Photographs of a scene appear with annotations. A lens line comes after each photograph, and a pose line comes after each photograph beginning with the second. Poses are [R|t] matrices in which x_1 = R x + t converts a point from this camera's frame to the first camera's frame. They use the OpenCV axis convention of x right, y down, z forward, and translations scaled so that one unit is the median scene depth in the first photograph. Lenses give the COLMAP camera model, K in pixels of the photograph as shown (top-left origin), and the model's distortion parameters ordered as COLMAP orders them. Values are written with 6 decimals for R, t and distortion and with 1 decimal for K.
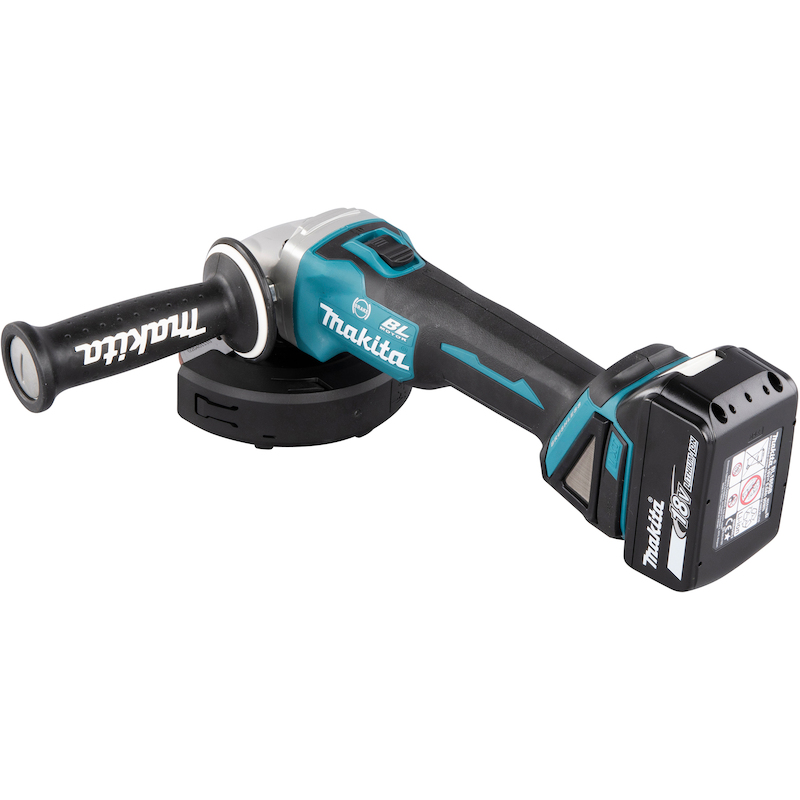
lens RADIAL K [[2507.2, 0, 400.0], [0, 2507.2, 400.0], [0, 0, 1]] dist [0.473347, -0.163044]
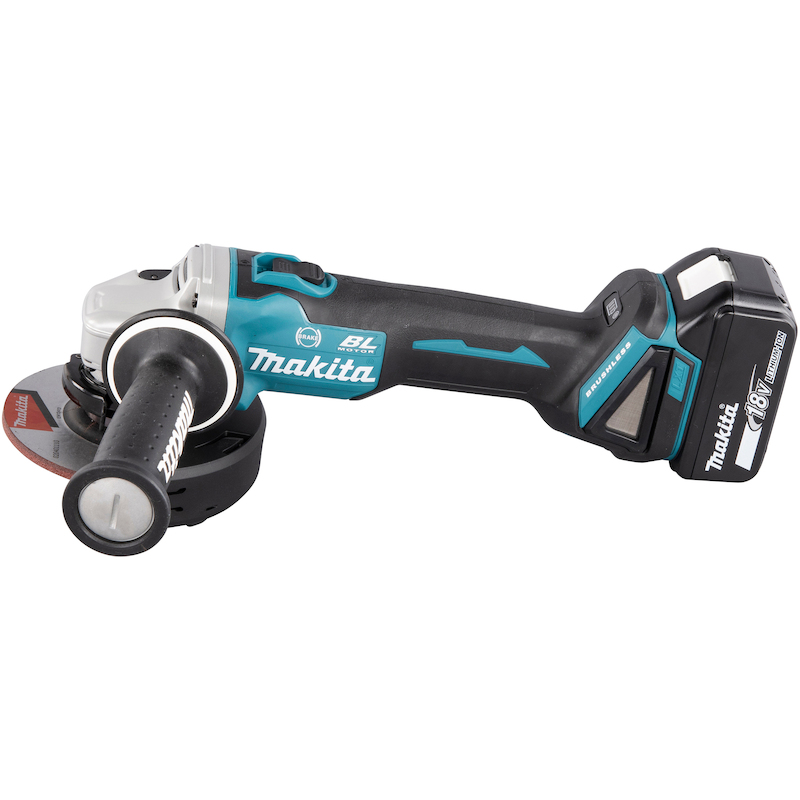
lens RADIAL K [[2507.2, 0, 400.0], [0, 2507.2, 400.0], [0, 0, 1]] dist [0.473347, -0.163044]
pose [[0.659437, -0.311678, 0.684104, -0.651931], [0.289579, 0.945096, 0.151449, -0.148518], [-0.693748, 0.098231, 0.713488, 0.309851]]
